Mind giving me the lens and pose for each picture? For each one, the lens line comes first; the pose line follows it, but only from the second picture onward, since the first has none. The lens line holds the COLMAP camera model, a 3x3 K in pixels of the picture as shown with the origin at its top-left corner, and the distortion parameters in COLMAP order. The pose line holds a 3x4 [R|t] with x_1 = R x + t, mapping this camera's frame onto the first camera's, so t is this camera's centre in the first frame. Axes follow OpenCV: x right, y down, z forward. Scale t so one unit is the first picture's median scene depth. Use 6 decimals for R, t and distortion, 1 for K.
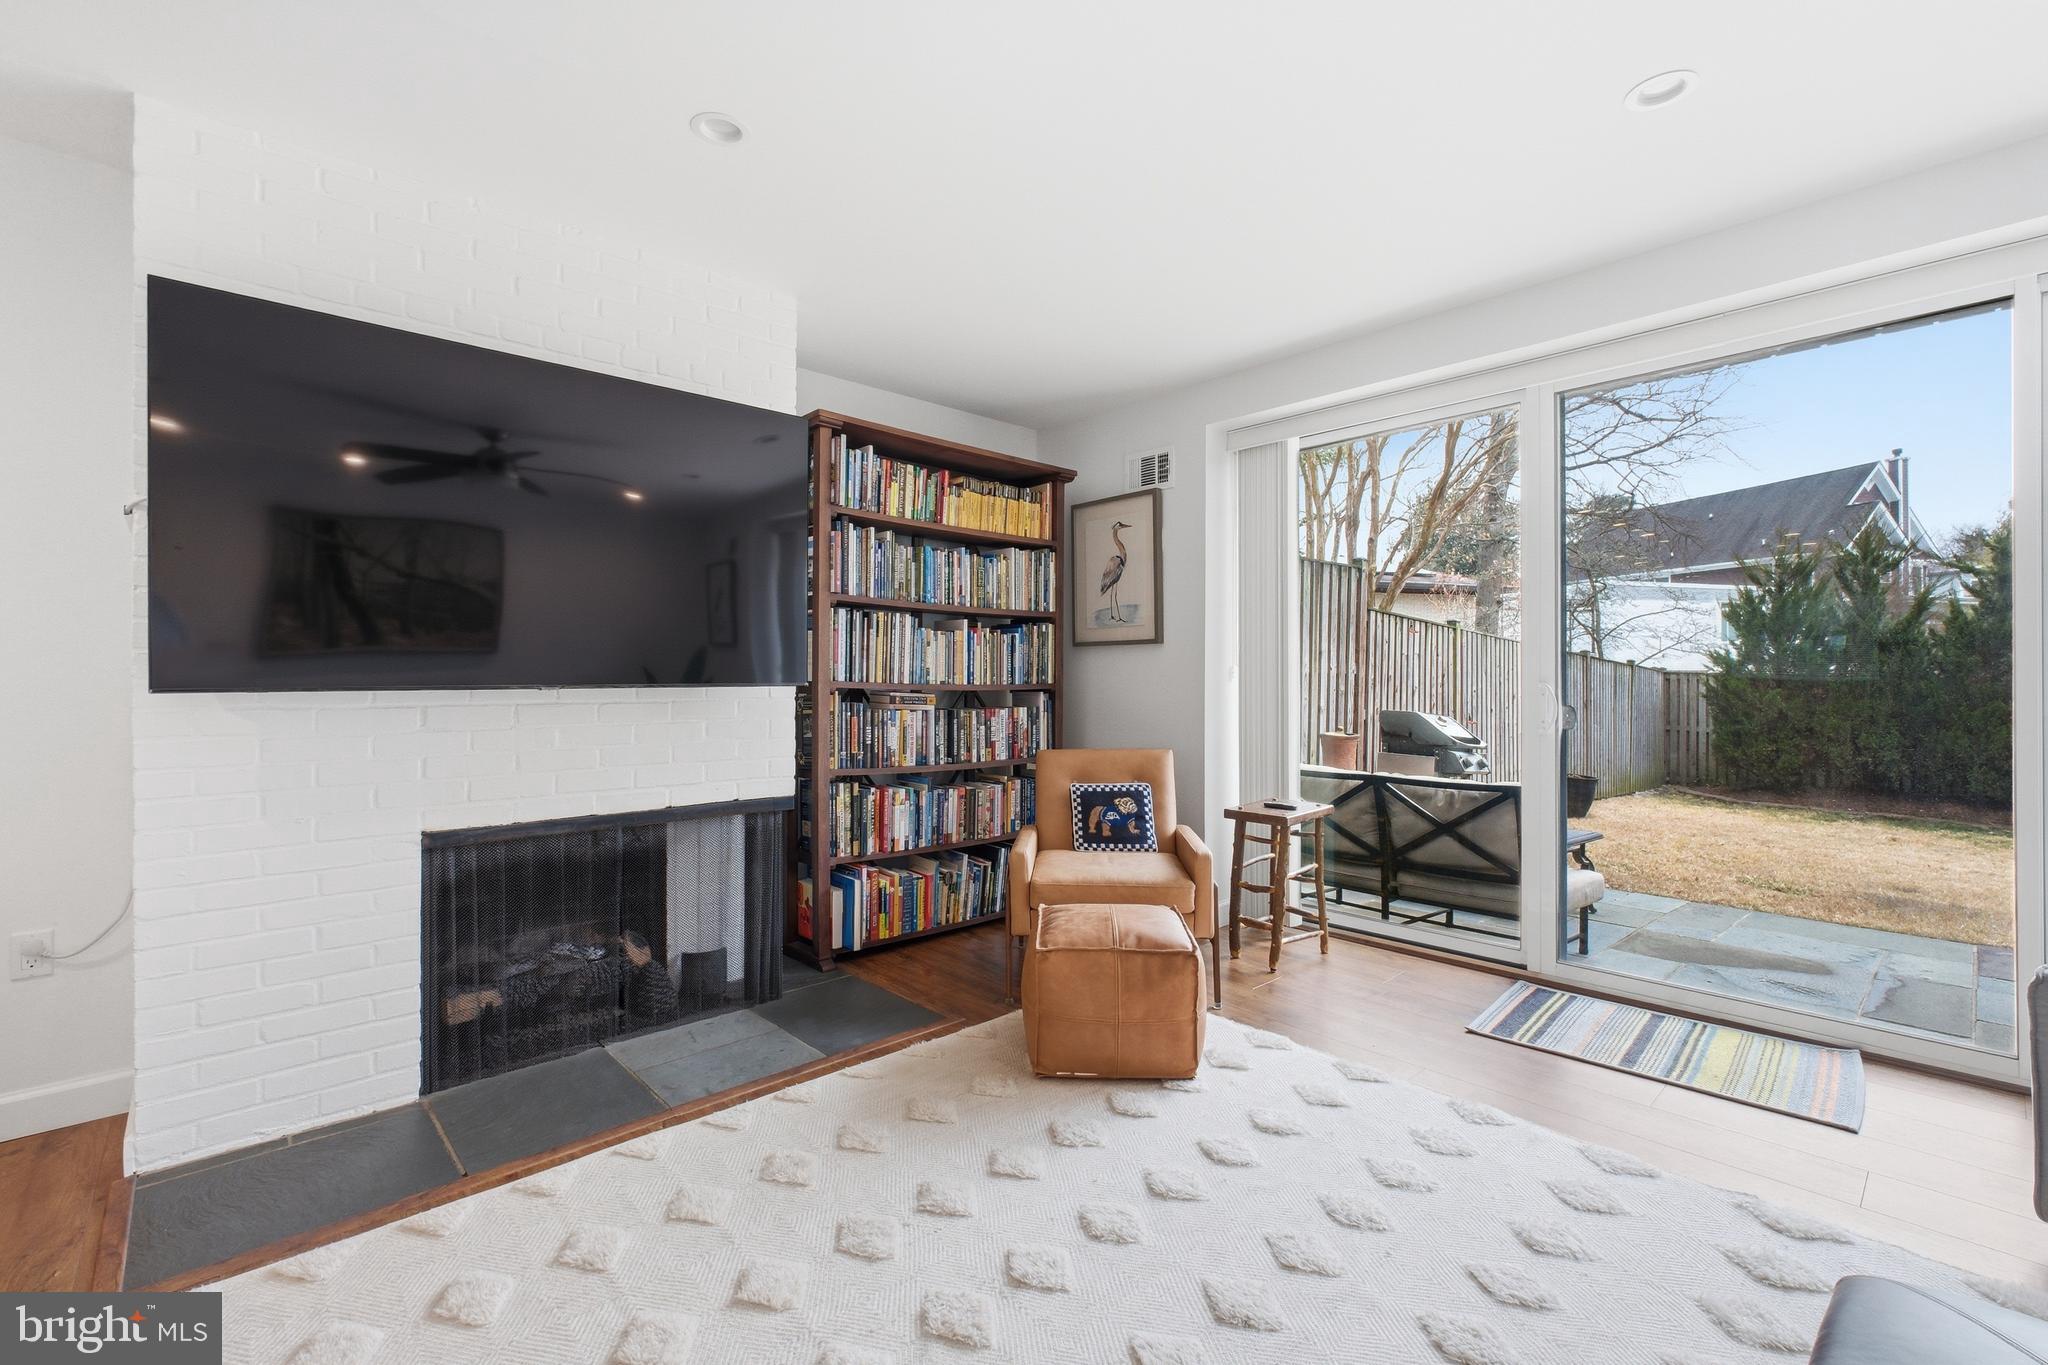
lens RADIAL K [[877.2, 0, 1044.2], [0, 877.2, 674.1], [0, 0, 1]] dist [-0.001462, 0.000898]
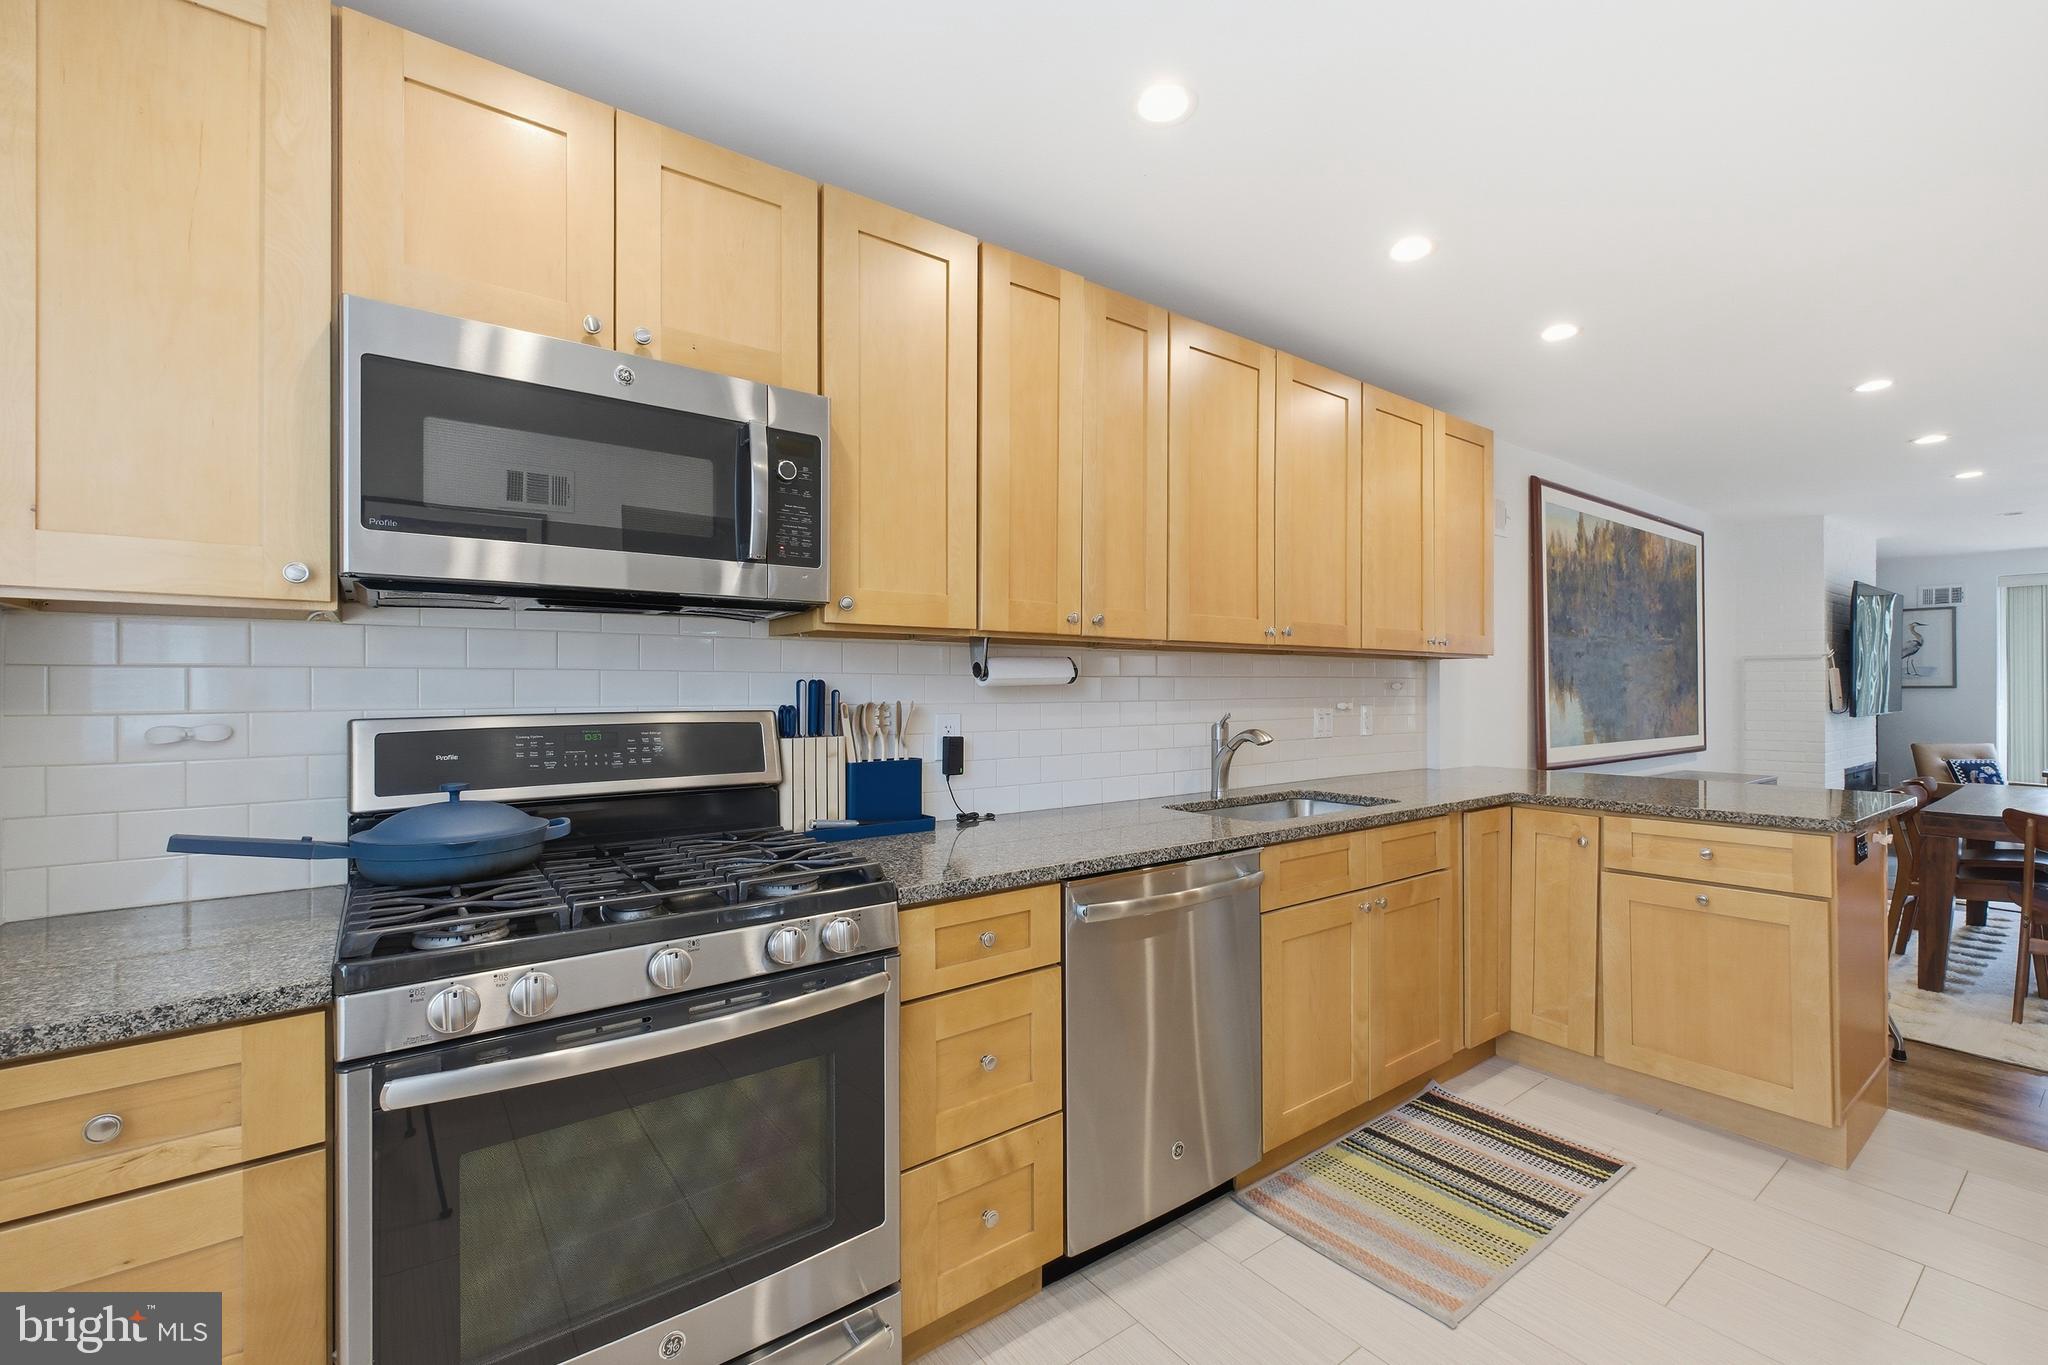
lens RADIAL K [[877.2, 0, 1041.3], [0, 877.2, 682.8], [0, 0, 1]] dist [-0.001462, 0.000898]
pose [[0.994774, -0.003477, -0.102042, -1.638663], [0.002964, 0.999982, -0.005173, -0.041972], [0.102058, 0.004844, 0.994767, -1.083587]]
